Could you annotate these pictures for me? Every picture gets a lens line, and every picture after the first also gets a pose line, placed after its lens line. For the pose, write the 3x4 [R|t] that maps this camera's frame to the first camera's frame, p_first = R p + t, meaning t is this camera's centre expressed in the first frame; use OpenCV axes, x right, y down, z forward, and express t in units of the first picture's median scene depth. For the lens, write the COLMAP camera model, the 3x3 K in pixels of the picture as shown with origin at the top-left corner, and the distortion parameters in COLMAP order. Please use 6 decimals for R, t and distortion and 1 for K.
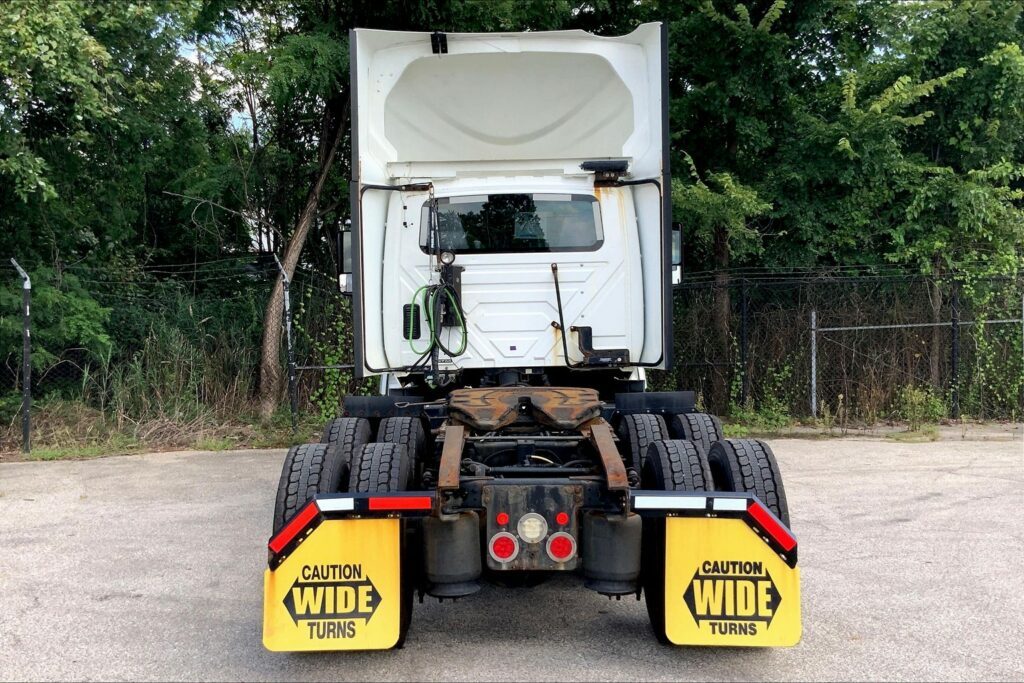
lens RADIAL K [[1105.9, 0, 512.0], [0, 1105.9, 341.5], [0, 0, 1]] dist [0.047108, 0.006313]
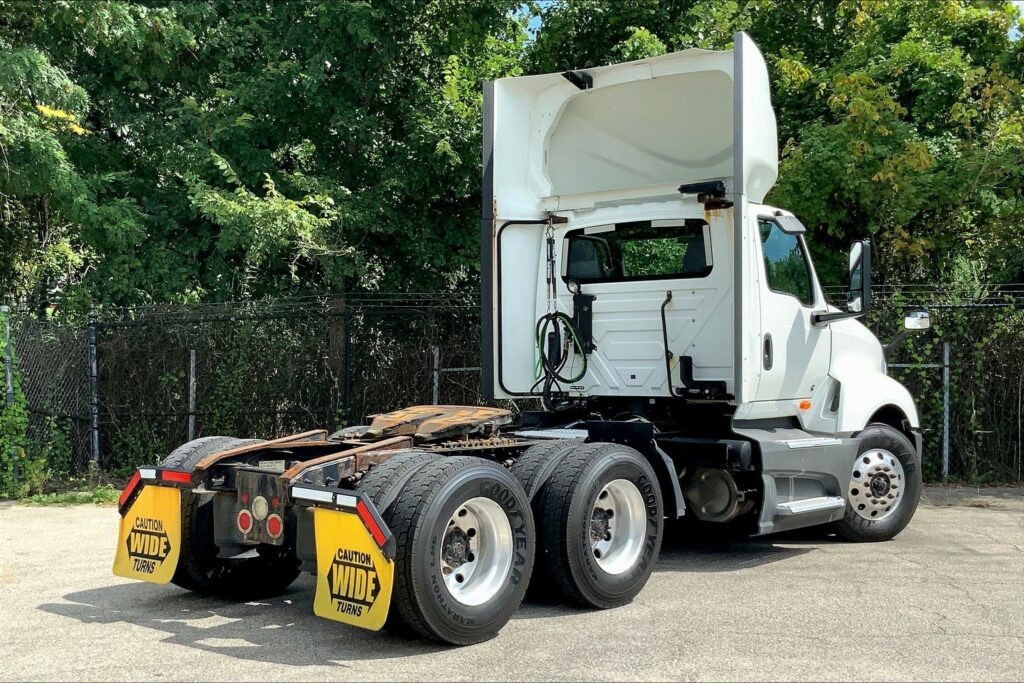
lens RADIAL K [[1321.0, 0, 512.0], [0, 1321.0, 341.5], [0, 0, 1]] dist [-0.007274, -0.000646]
pose [[0.756893, 0.012105, -0.653426, 0.699479], [-0.032488, 0.999289, -0.019120, 0.000518], [0.652731, 0.035700, 0.756749, 0.034135]]
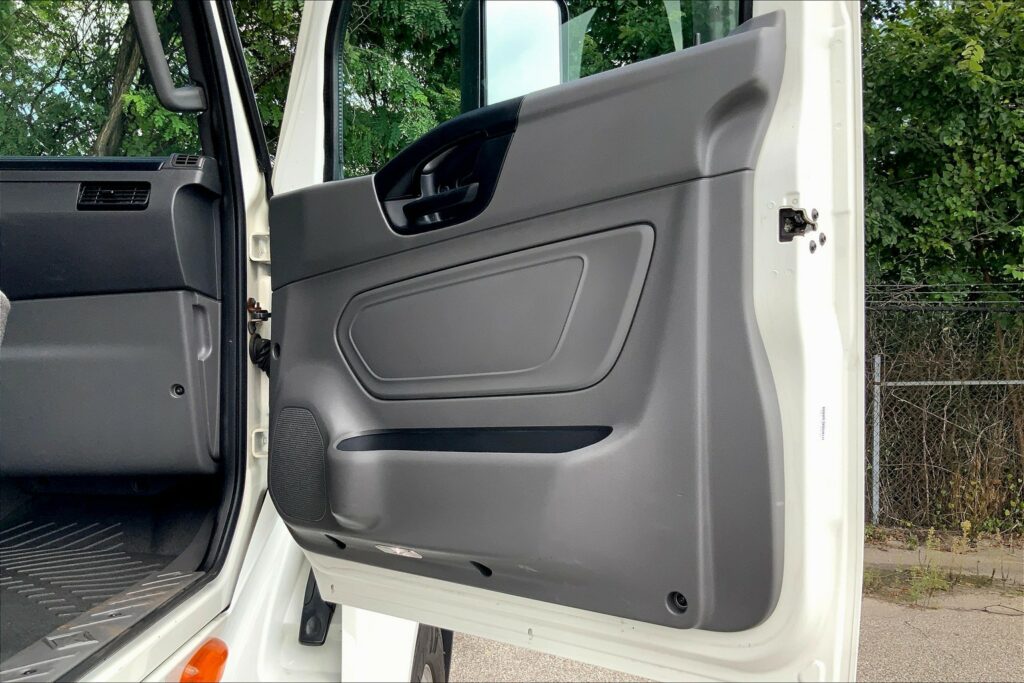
lens RADIAL K [[861.2, 0, 512.0], [0, 861.2, 341.5], [0, 0, 1]] dist [0.113808, -0.234643]
pose [[0.999204, 0.028355, -0.028069, 0.157099], [-0.029091, 0.999234, -0.026176, -0.031717], [0.027305, 0.026972, 0.999263, 1.031721]]
